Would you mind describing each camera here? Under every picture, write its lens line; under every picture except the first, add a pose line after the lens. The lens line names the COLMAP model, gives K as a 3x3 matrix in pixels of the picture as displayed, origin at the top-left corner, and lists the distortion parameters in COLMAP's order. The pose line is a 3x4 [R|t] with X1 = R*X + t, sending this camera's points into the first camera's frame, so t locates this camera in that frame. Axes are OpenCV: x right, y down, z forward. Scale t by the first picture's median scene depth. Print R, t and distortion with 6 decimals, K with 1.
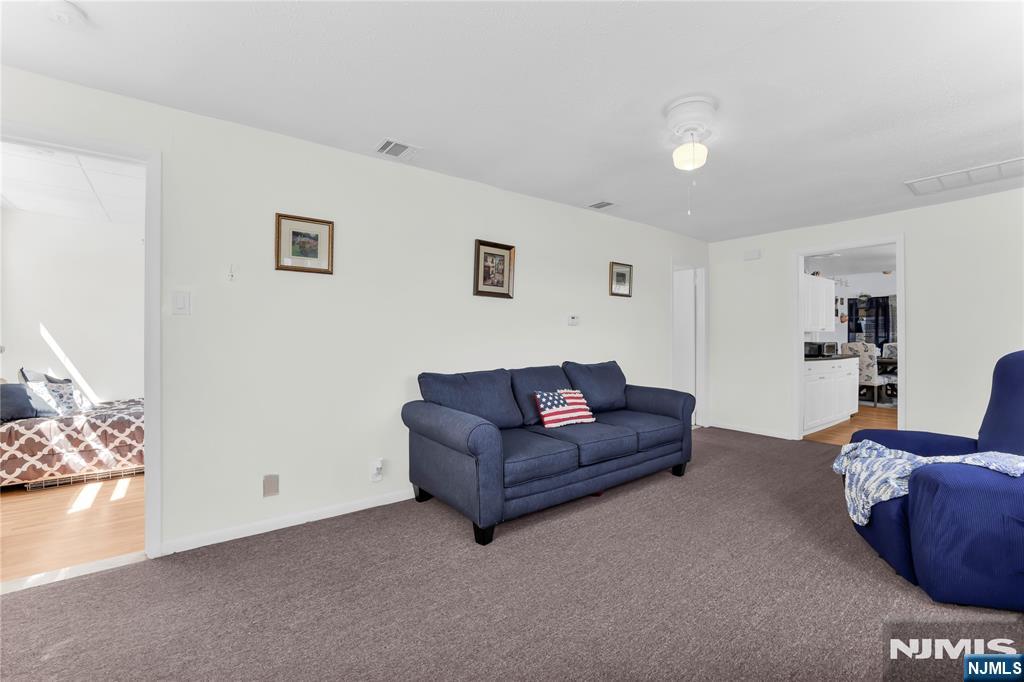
lens RADIAL K [[432.2, 0, 515.6], [0, 432.2, 342.0], [0, 0, 1]] dist [-0.049491, 0.019724]
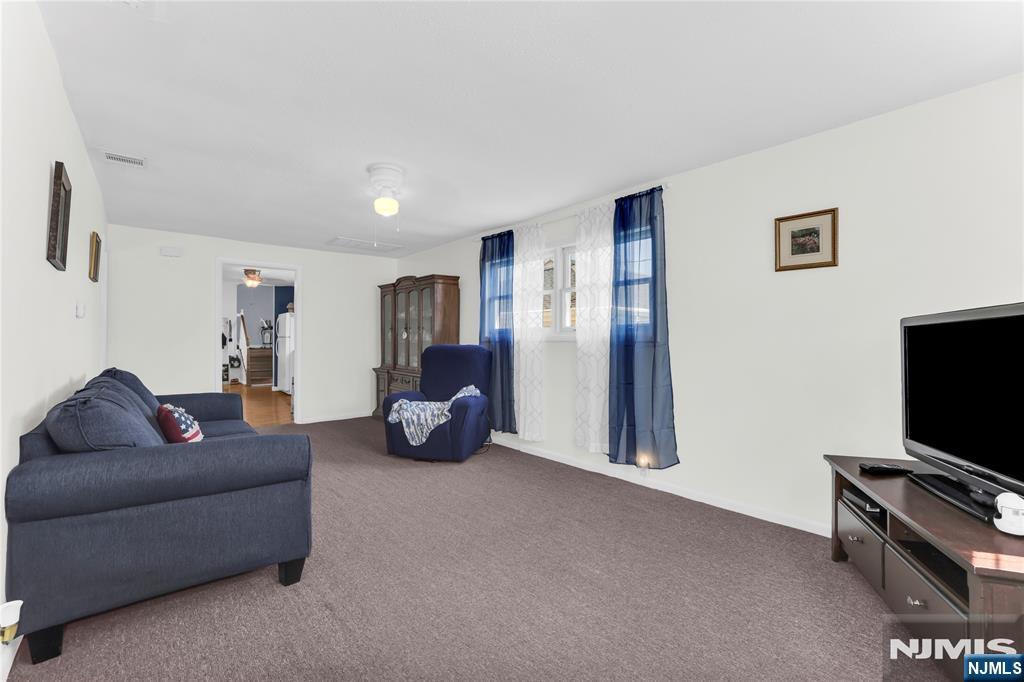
lens RADIAL K [[432.2, 0, 515.6], [0, 432.2, 342.0], [0, 0, 1]] dist [-0.049491, 0.019724]
pose [[-0.052221, 0.002976, 0.998631, -0.298015], [-0.002277, 0.999993, -0.003099, 0.000099], [-0.998633, -0.002436, -0.052214, 0.193093]]
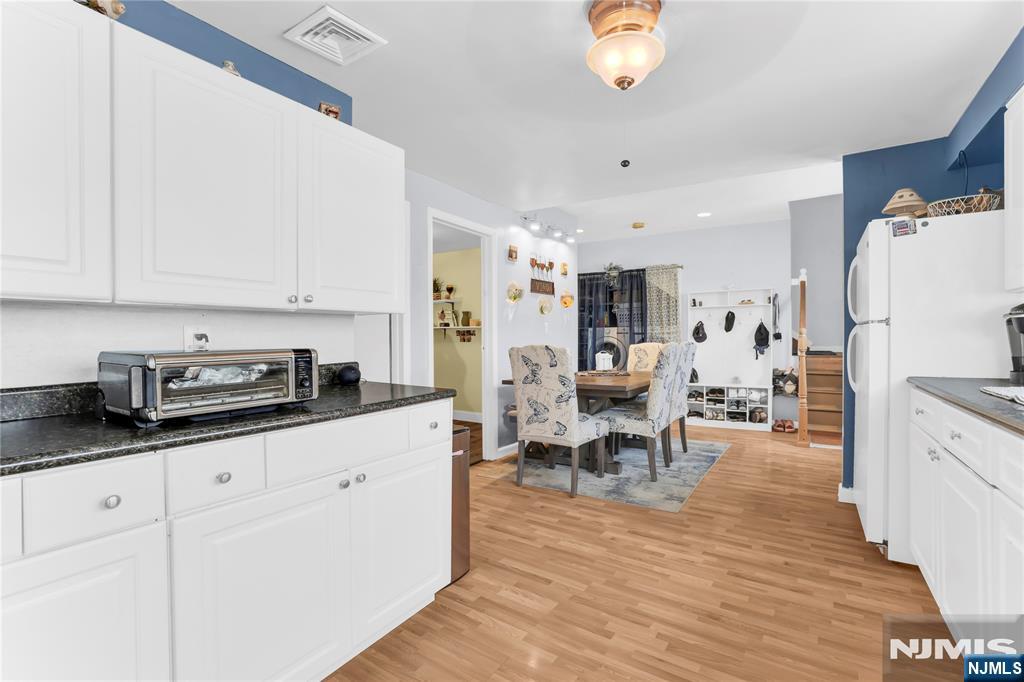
lens RADIAL K [[455.5, 0, 500.2], [0, 455.5, 340.6], [0, 0, 1]] dist [-0.040437, 0.013991]
pose [[0.947625, -0.003186, 0.319370, 0.630816], [0.003220, 0.999995, 0.000423, -0.003713], [-0.319369, 0.000628, 0.947630, 0.581371]]
